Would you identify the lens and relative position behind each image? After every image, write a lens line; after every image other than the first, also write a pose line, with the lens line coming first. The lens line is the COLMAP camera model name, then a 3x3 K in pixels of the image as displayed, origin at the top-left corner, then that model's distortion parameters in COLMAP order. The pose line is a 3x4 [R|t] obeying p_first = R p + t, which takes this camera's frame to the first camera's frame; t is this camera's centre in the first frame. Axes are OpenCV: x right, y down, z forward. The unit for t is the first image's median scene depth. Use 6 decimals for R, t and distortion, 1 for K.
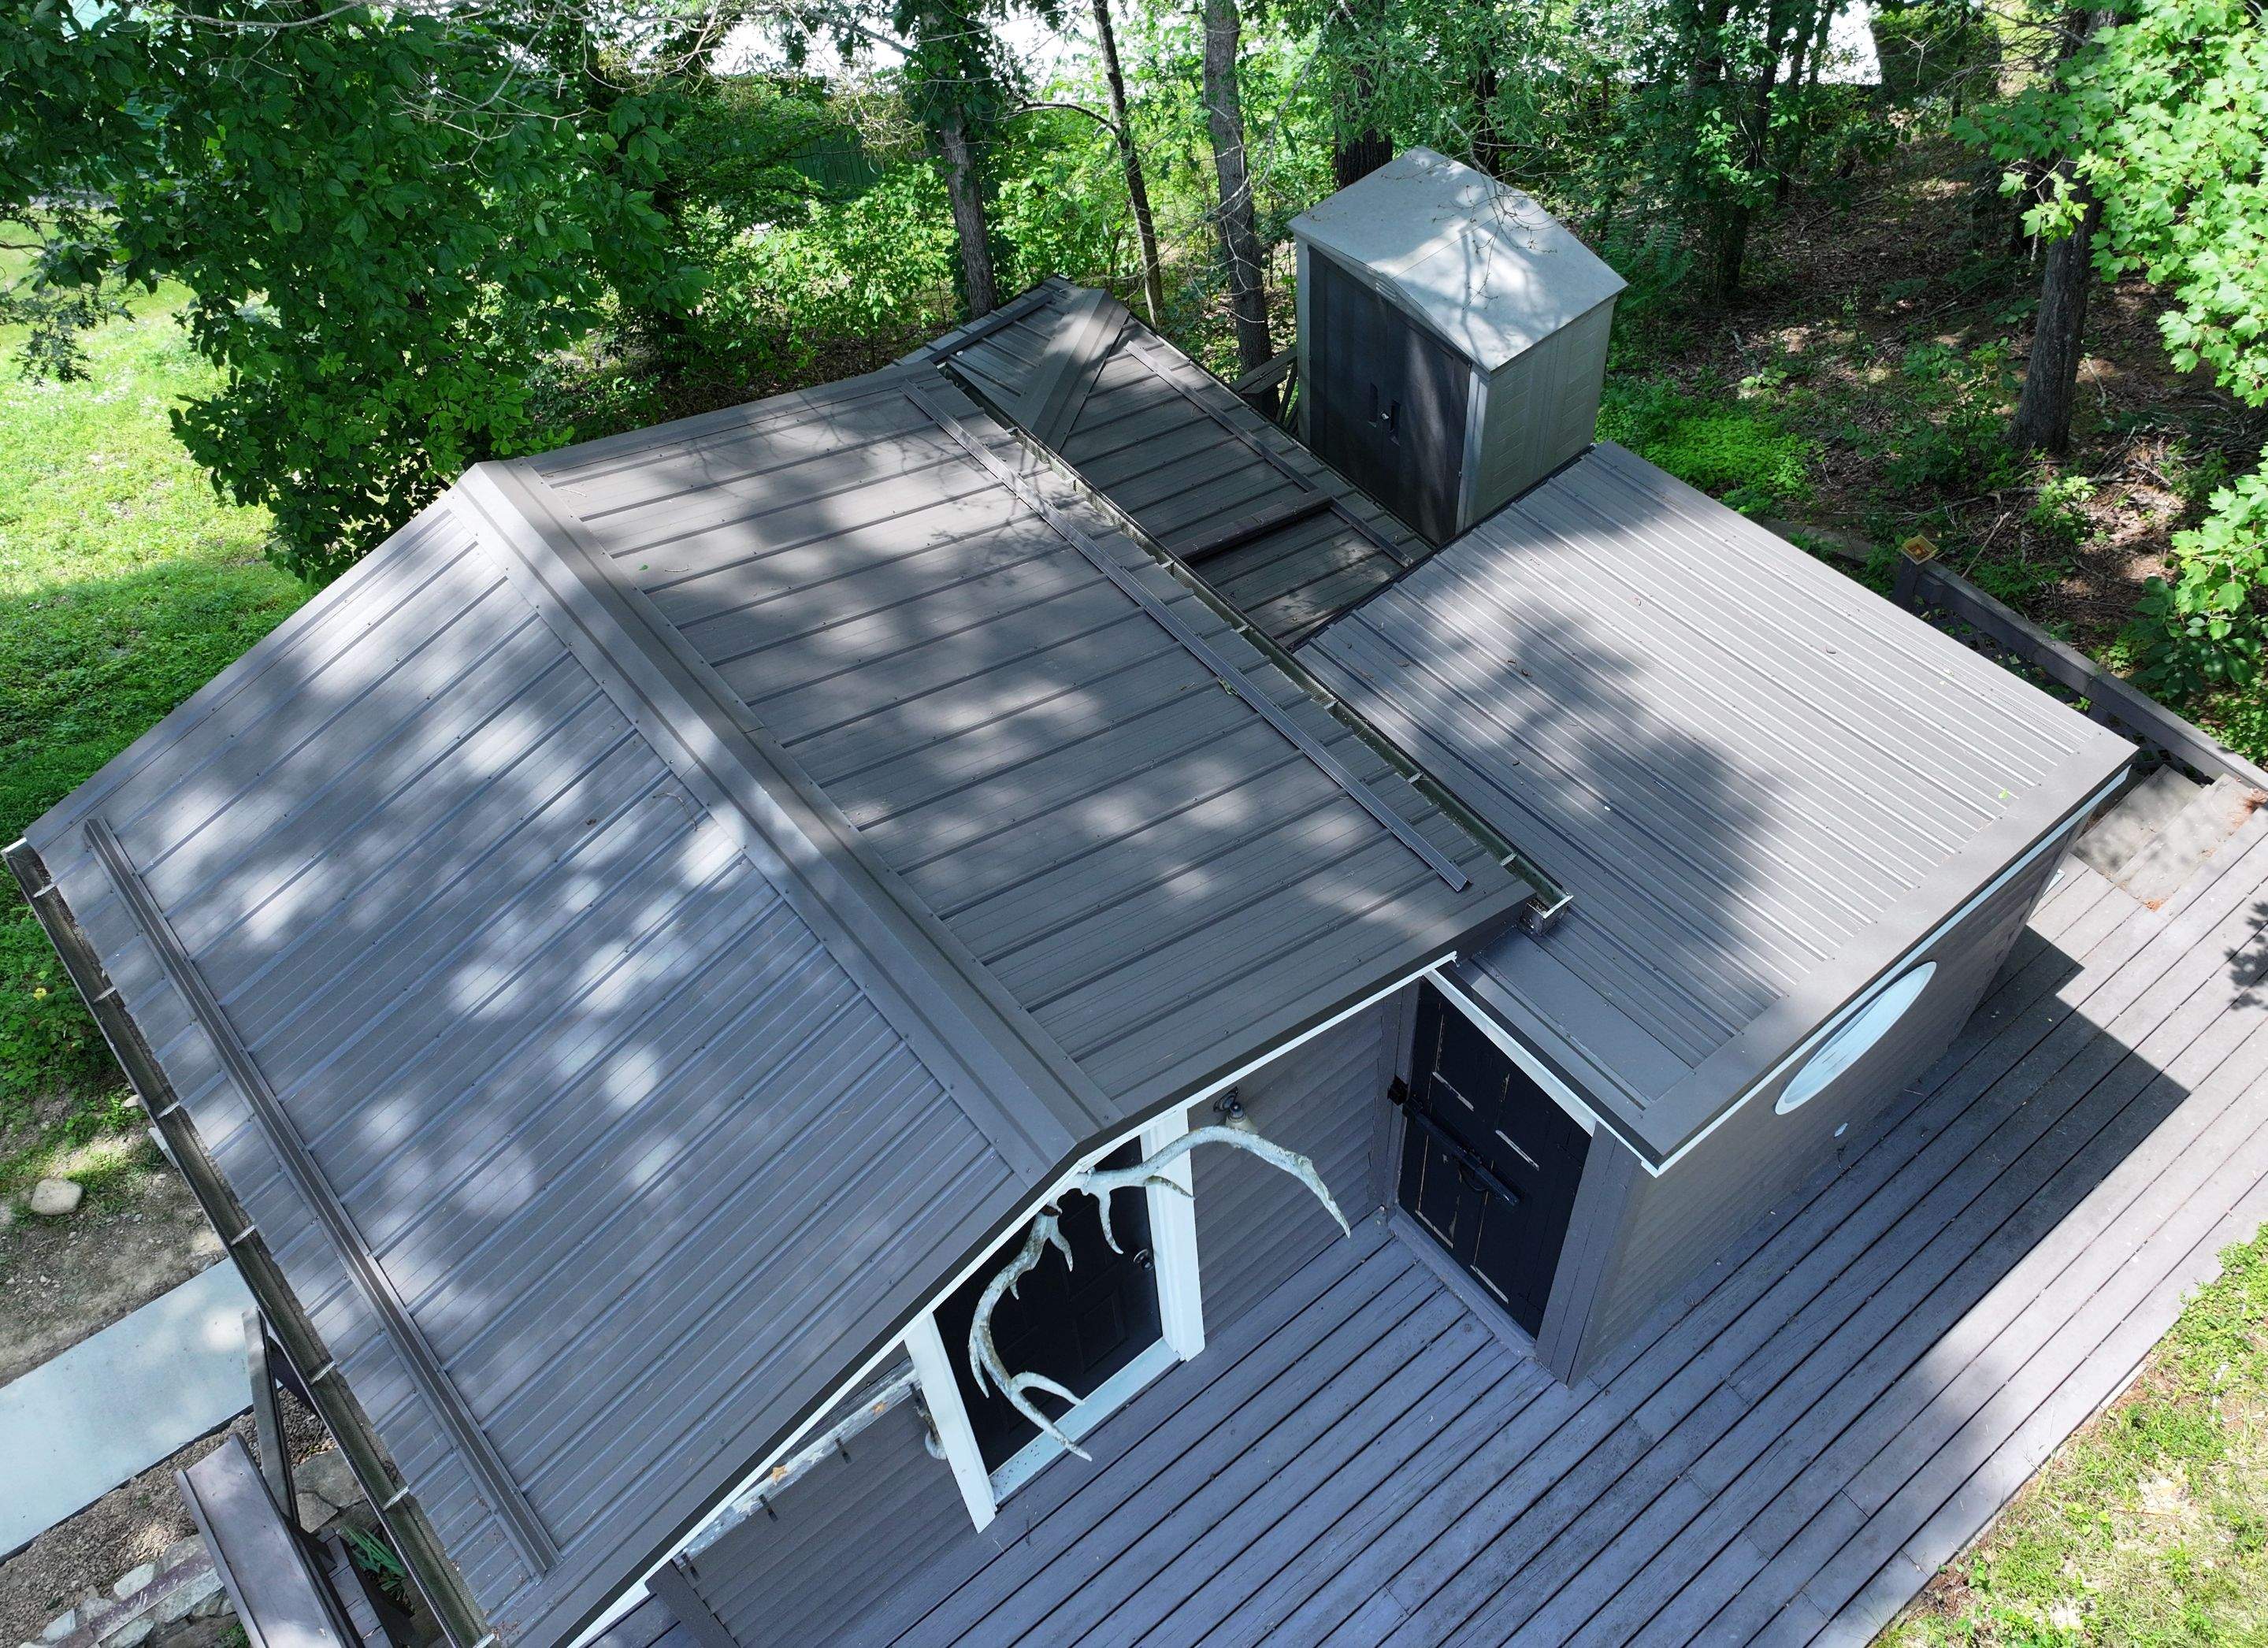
lens RADIAL K [[1984.6, 0, 1232.2], [0, 1984.6, 726.2], [0, 0, 1]] dist [0.012639, 0.001416]
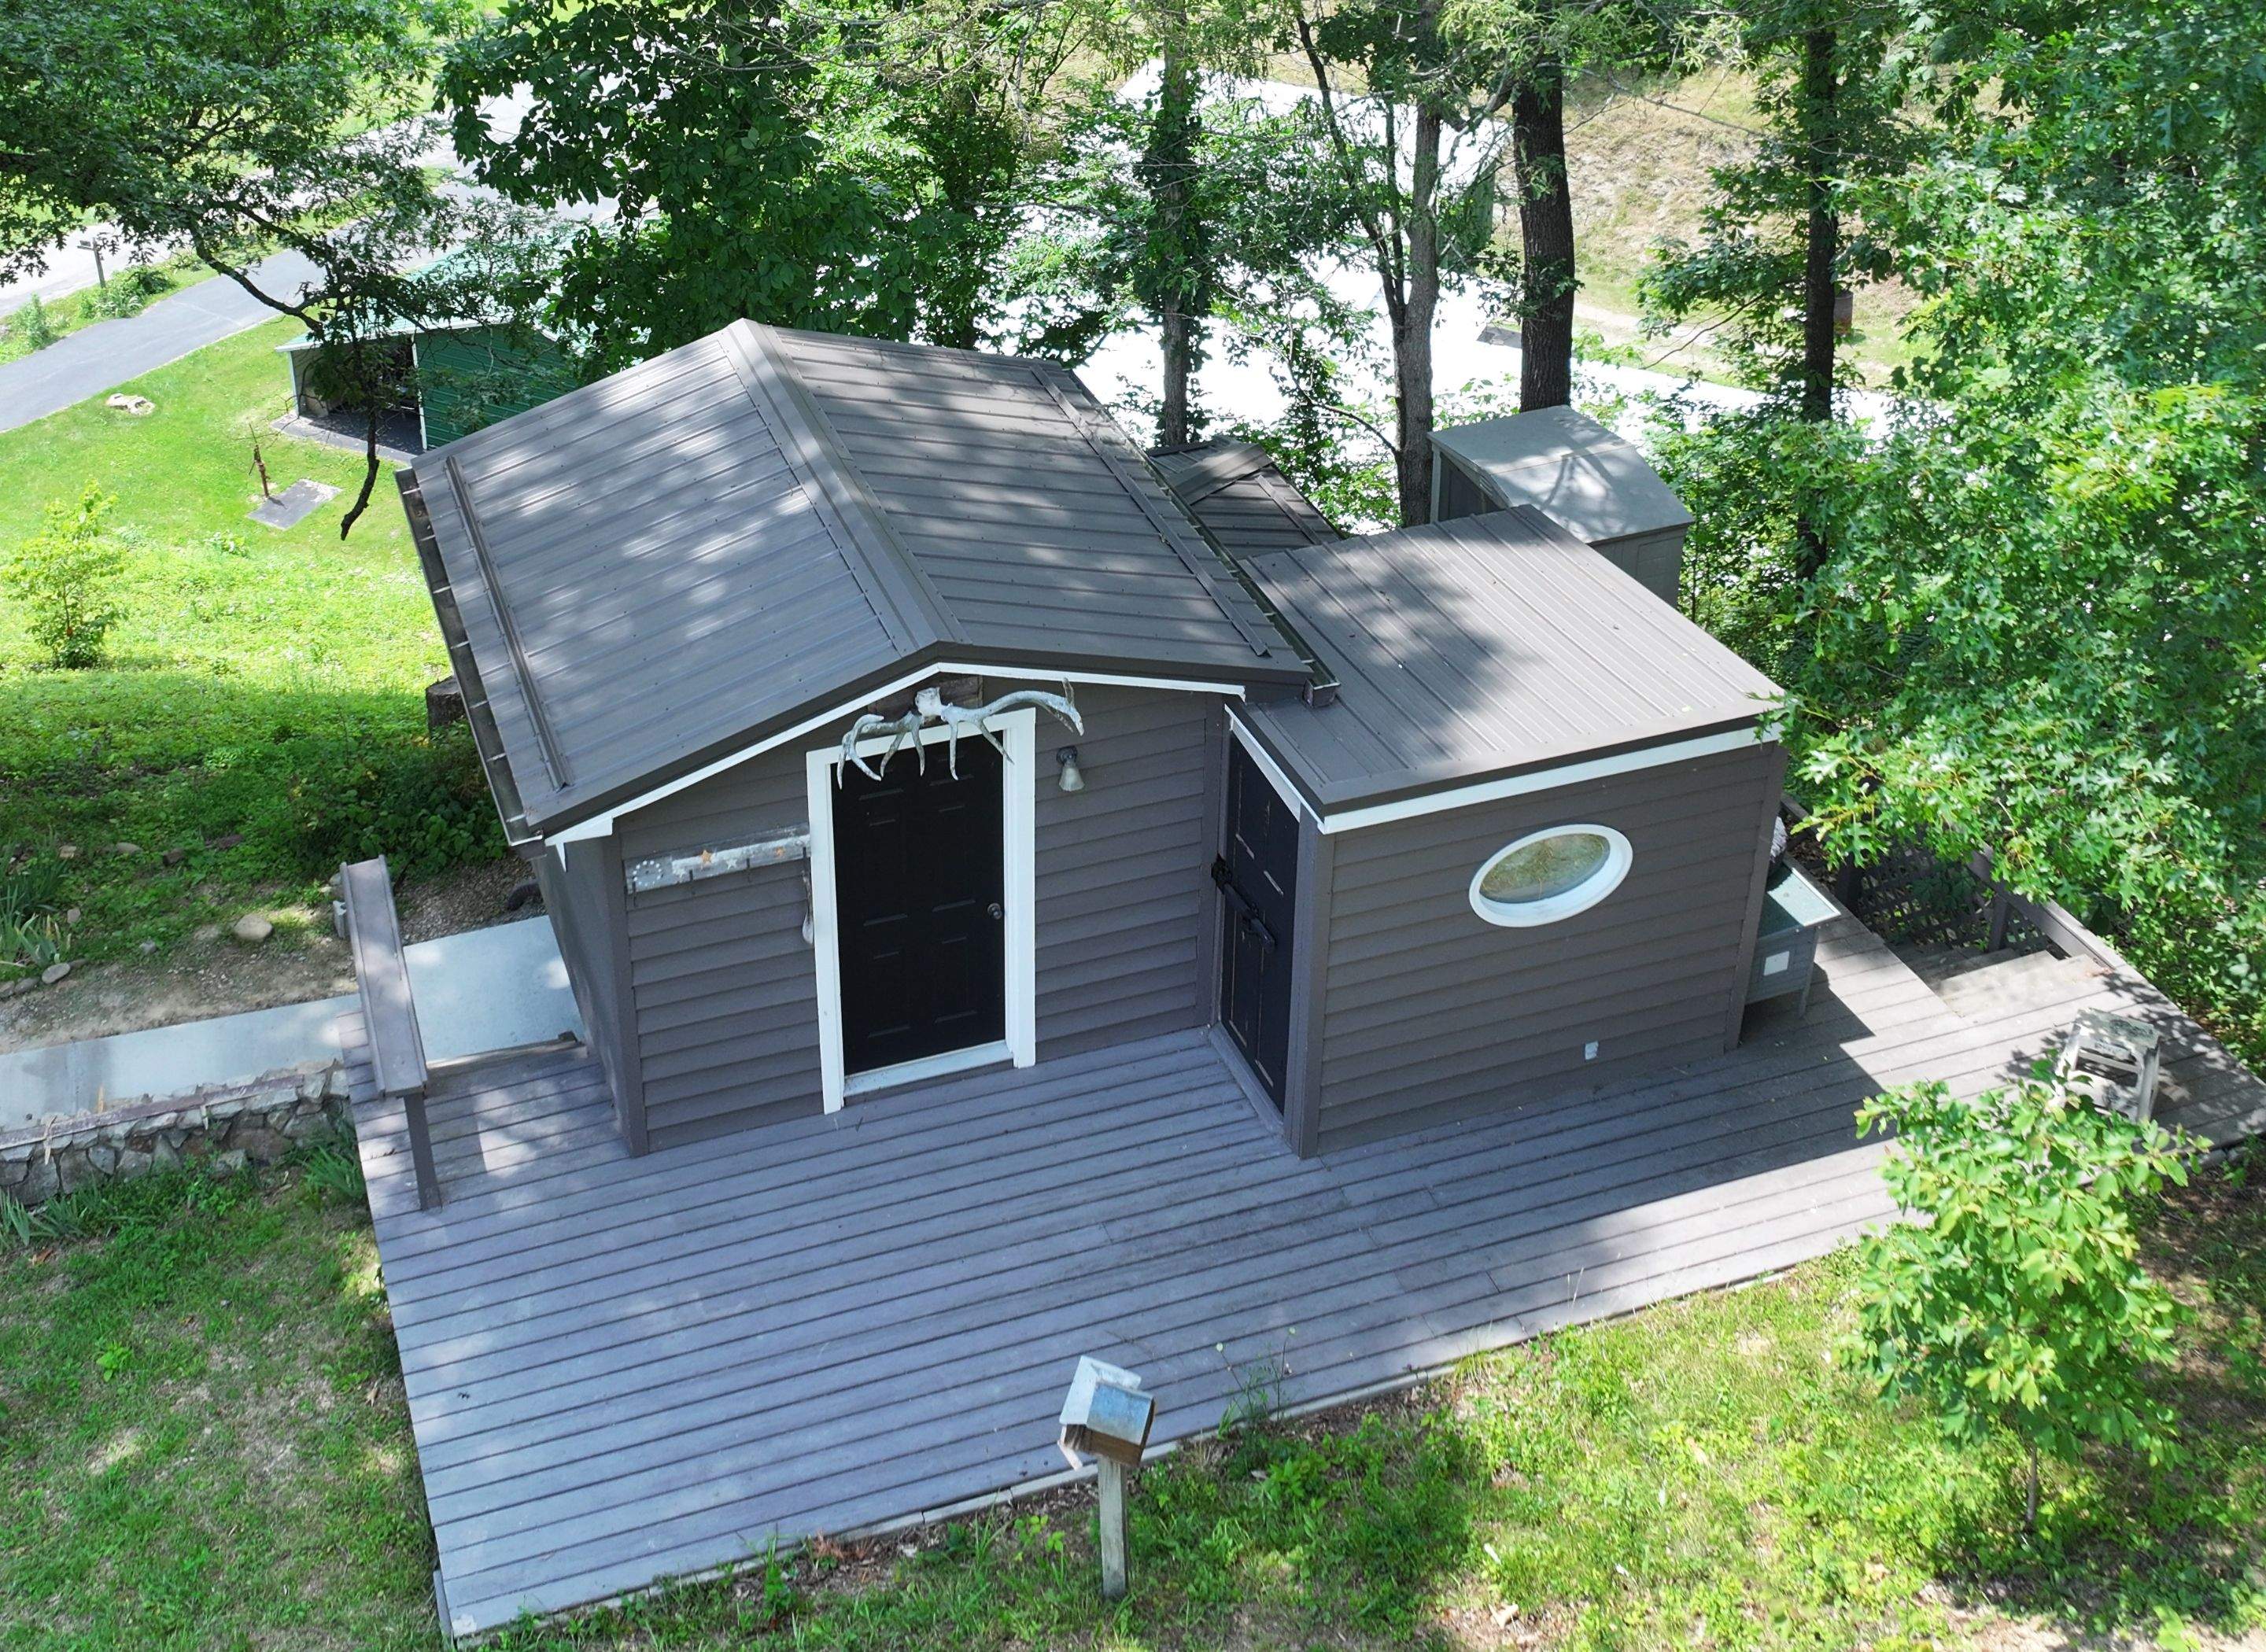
lens RADIAL K [[2660.5, 0, 1015.5], [0, 2660.5, 428.0], [0, 0, 1]] dist [-0.007145, 0.017033]
pose [[0.933127, 0.178000, -0.312394, 0.449718], [-0.288003, 0.890171, -0.353058, 0.576500], [0.215240, 0.419419, 0.881907, -0.697014]]
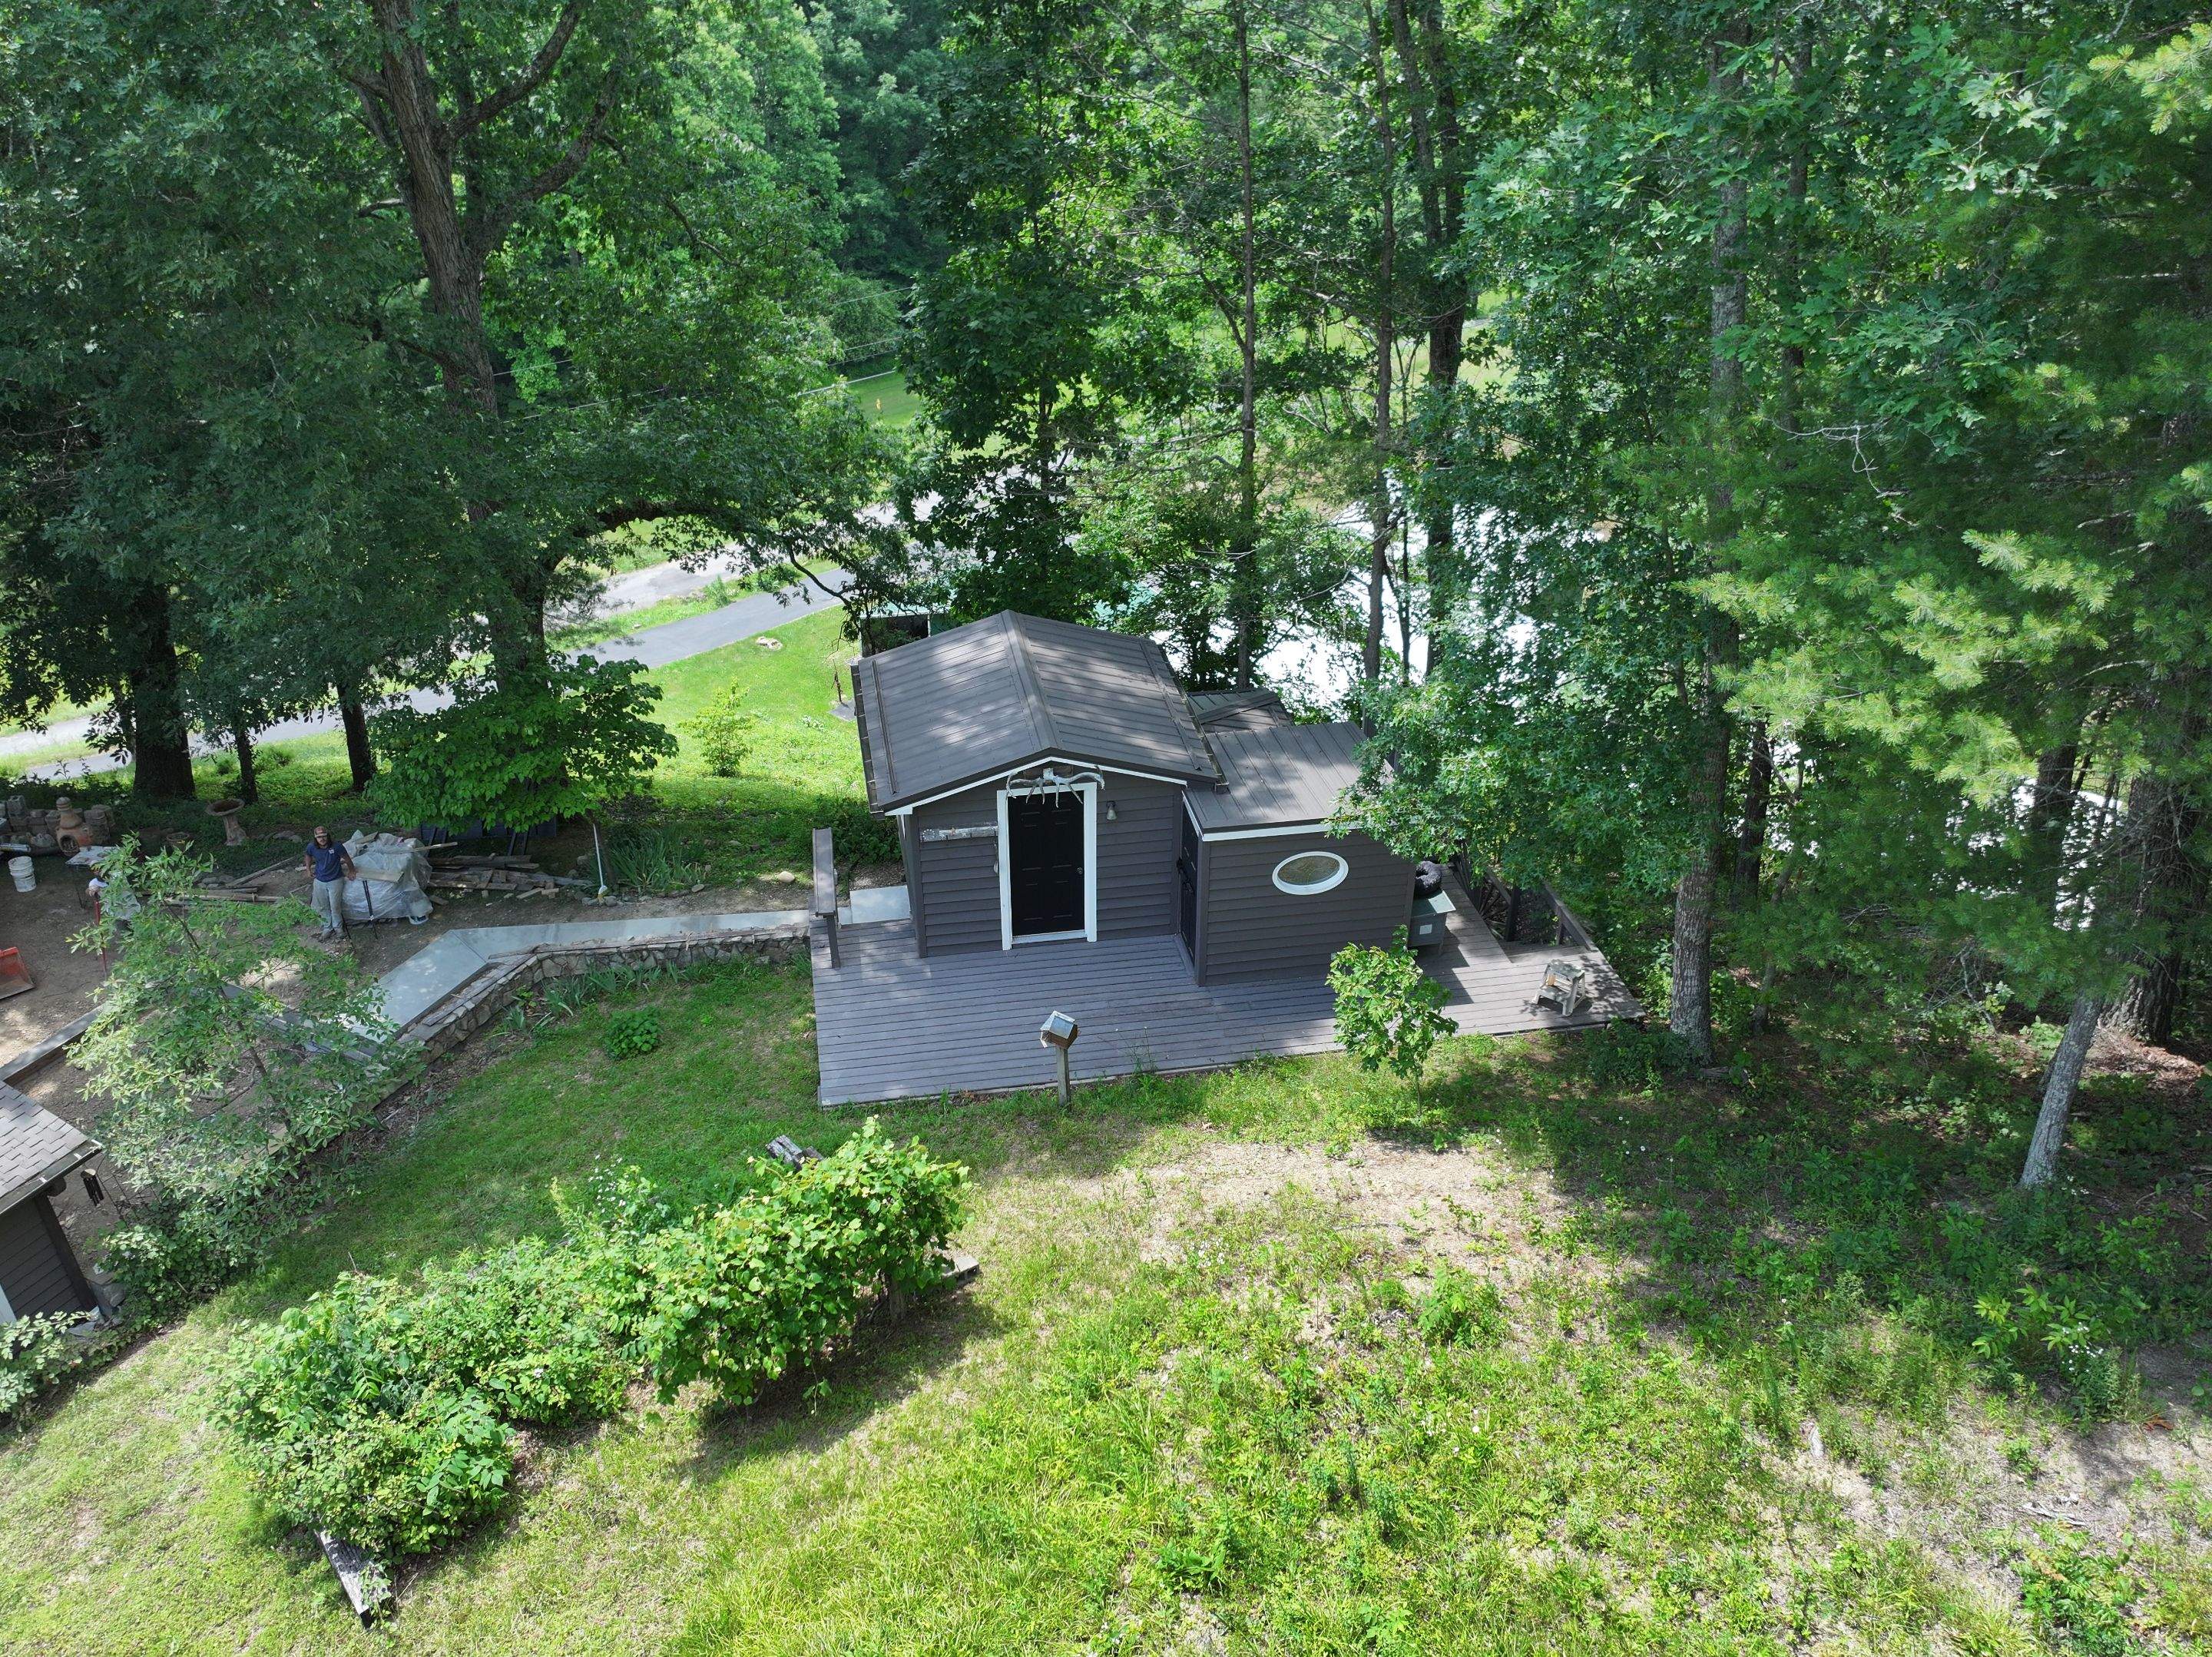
lens RADIAL K [[1780.7, 0, 1088.6], [0, 1780.7, 823.3], [0, 0, 1]] dist [-0.005245, -0.007836]
pose [[0.859411, 0.277910, -0.429161, 1.099516], [-0.405365, 0.881907, -0.240666, 0.829219], [0.311596, 0.380798, 0.870575, -1.413563]]
